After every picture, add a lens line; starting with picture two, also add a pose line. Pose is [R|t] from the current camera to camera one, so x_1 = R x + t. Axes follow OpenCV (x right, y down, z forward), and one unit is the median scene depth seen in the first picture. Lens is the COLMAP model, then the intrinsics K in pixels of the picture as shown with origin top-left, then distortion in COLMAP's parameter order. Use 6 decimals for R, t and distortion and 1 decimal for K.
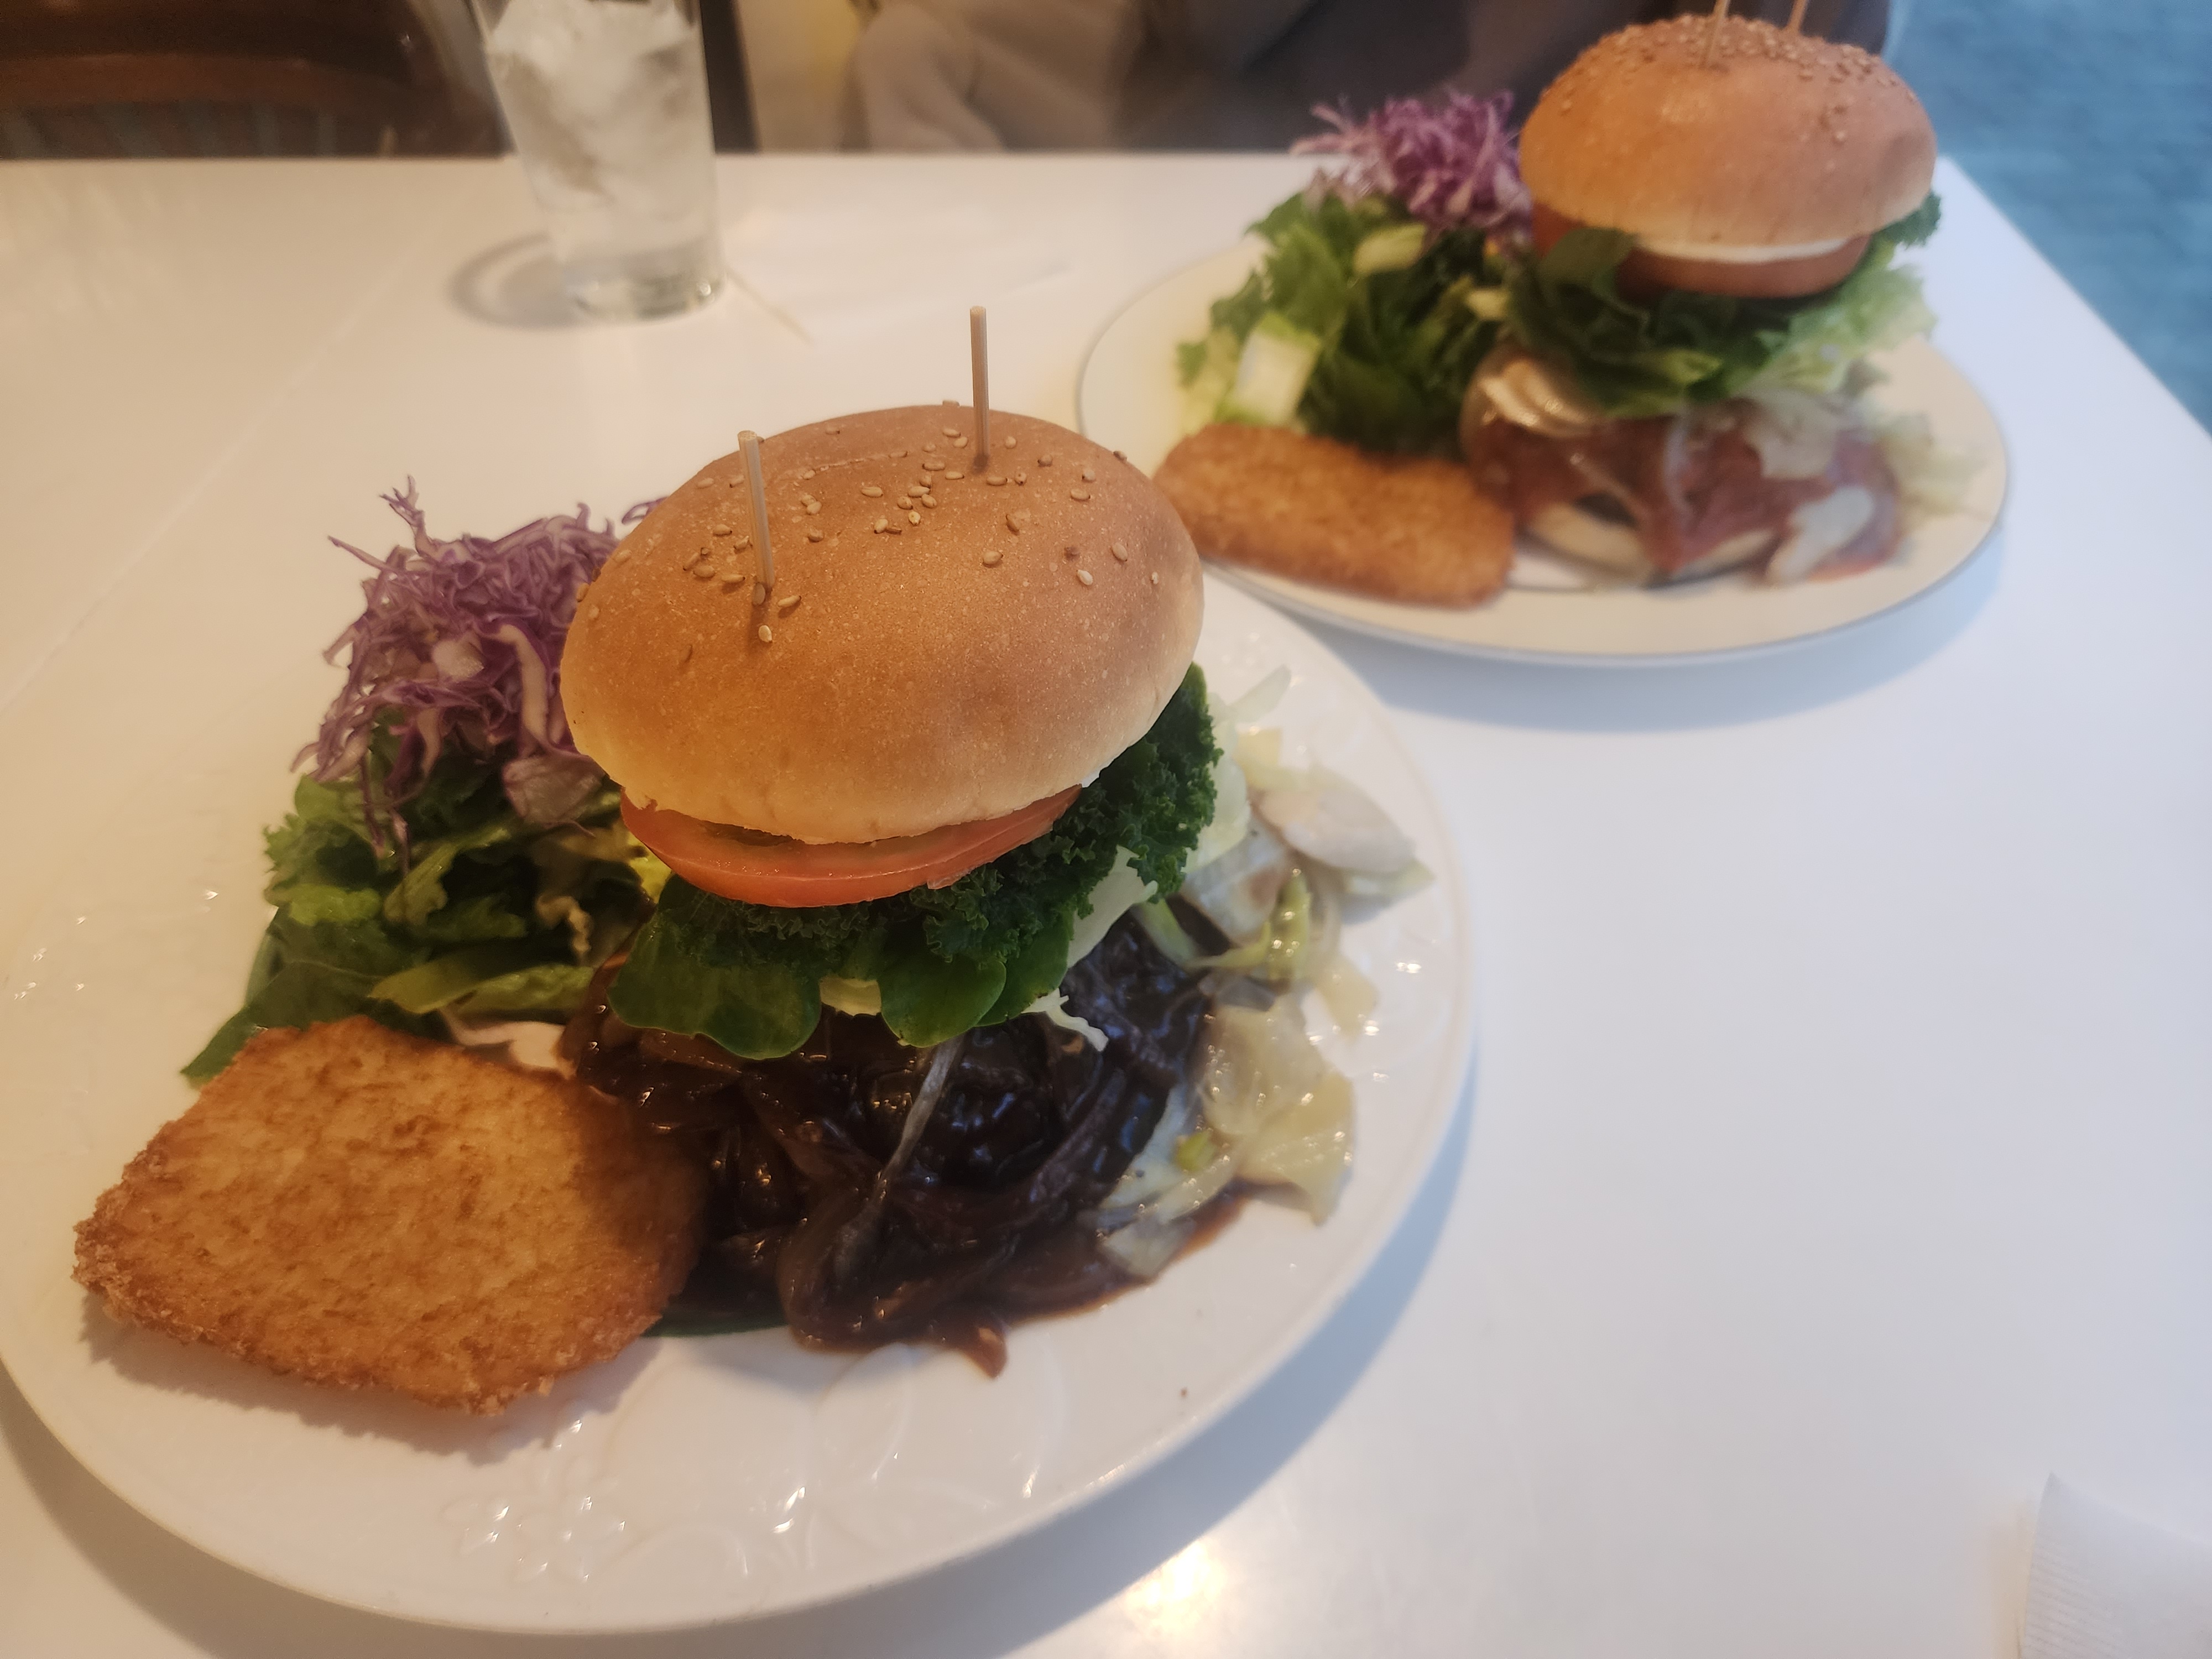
lens RADIAL K [[1501.2, 0, 1106.0], [0, 1501.2, 829.5], [0, 0, 1]] dist [-0.001657, 0.000967]
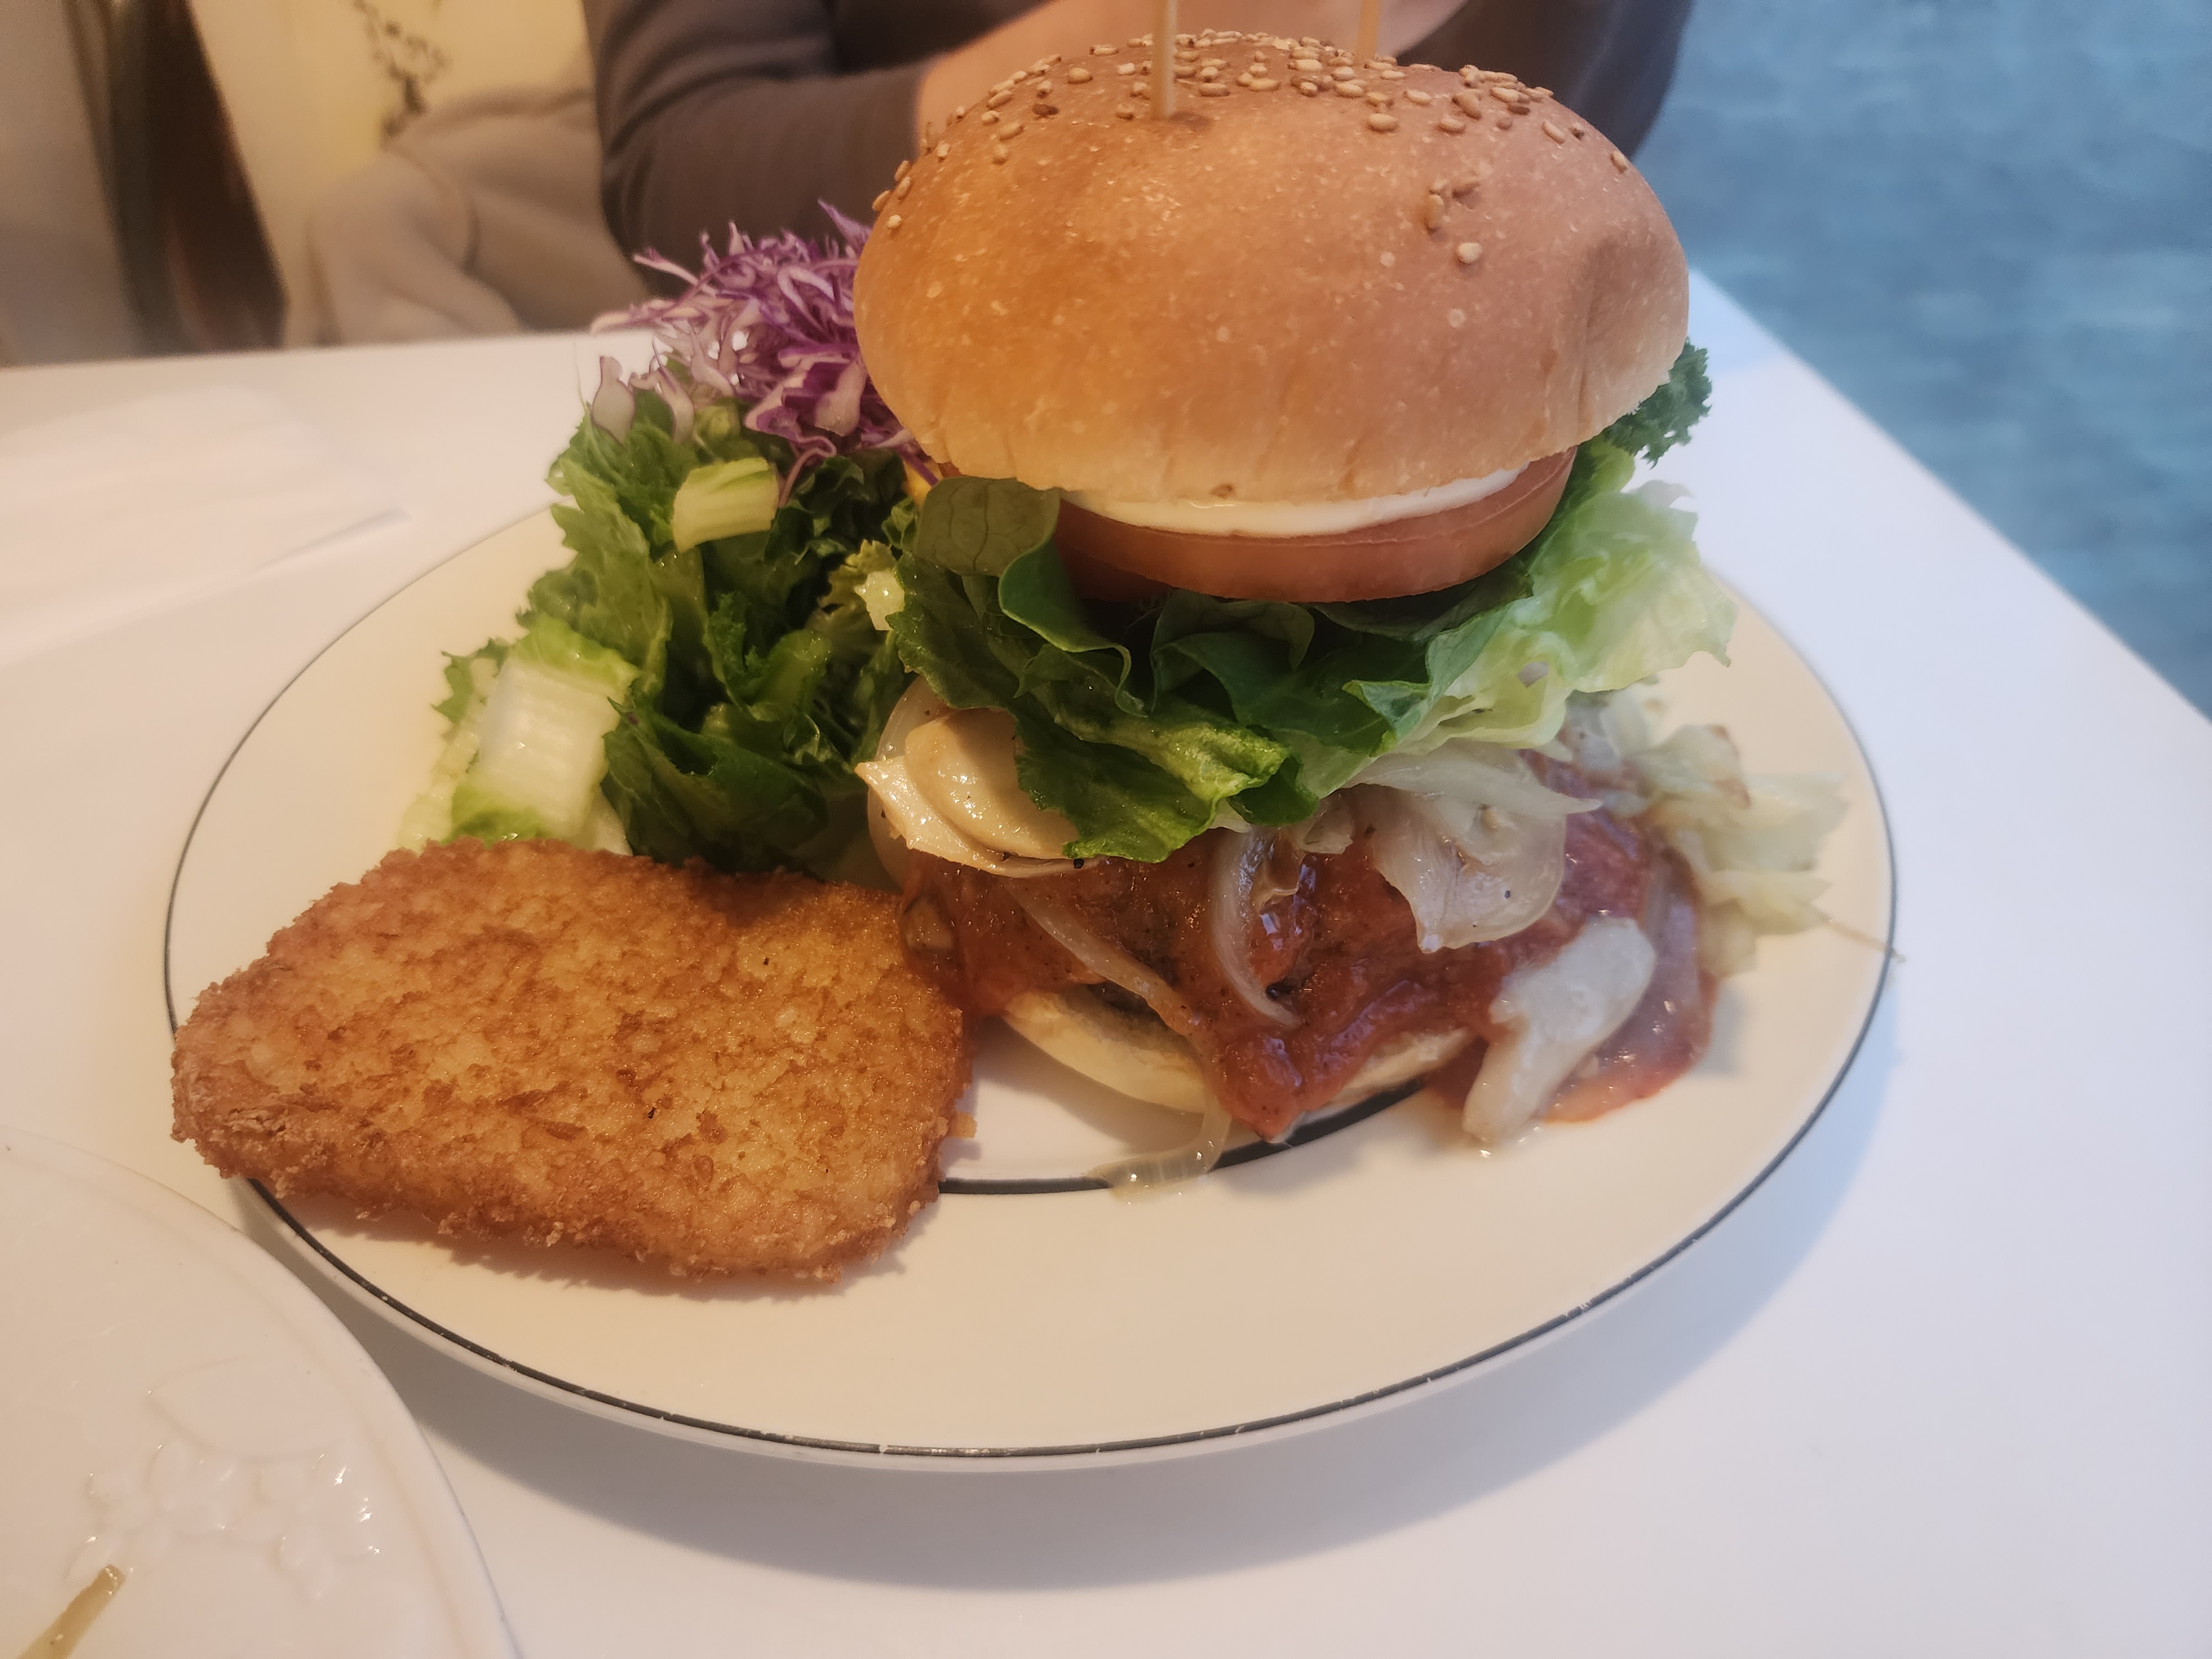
lens RADIAL K [[1500.4, 0, 1057.7], [0, 1500.4, 823.8], [0, 0, 1]] dist [-0.002014, -0.000673]
pose [[0.993700, -0.084290, 0.073855, 0.422999], [0.090502, 0.992241, -0.085253, -0.353761], [-0.066096, 0.091400, 0.993618, 0.771077]]
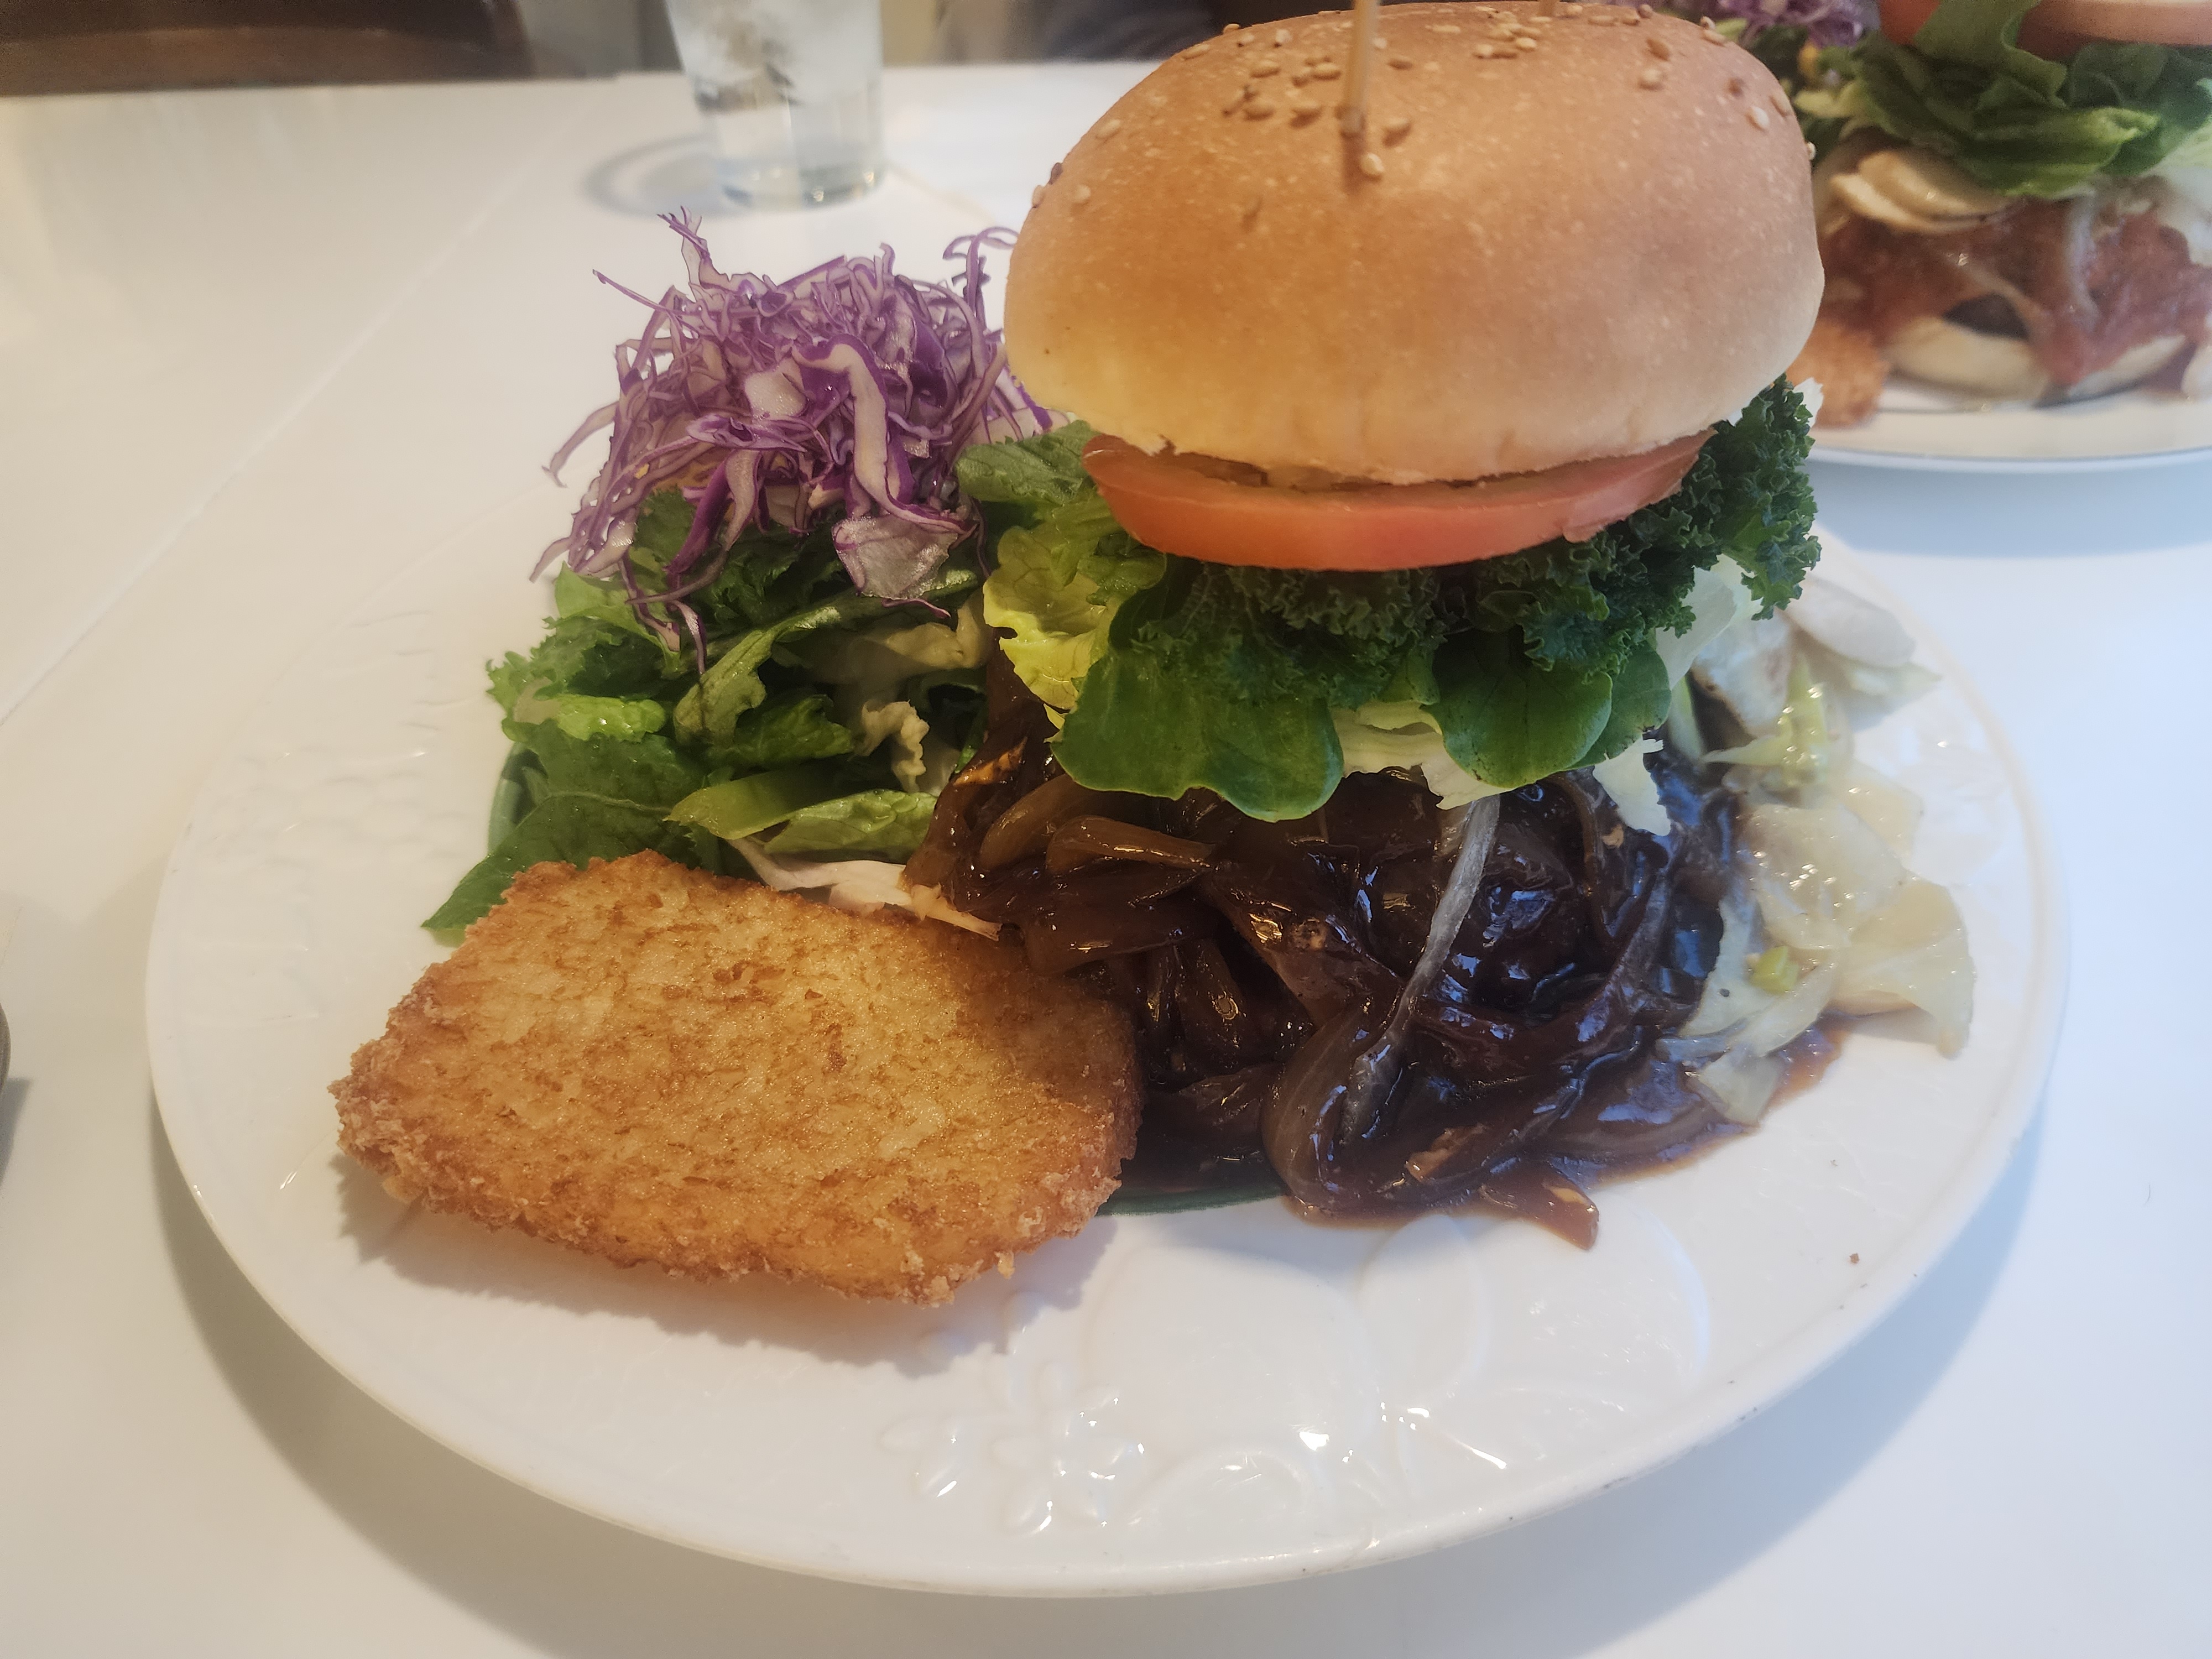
lens RADIAL K [[1503.9, 0, 1106.0], [0, 1503.9, 829.5], [0, 0, 1]] dist [0.020106, -0.000311]
pose [[0.999748, -0.022217, 0.003150, -0.272884], [0.022344, 0.998564, -0.048688, 0.166234], [-0.002064, 0.048746, 0.998809, 0.216477]]
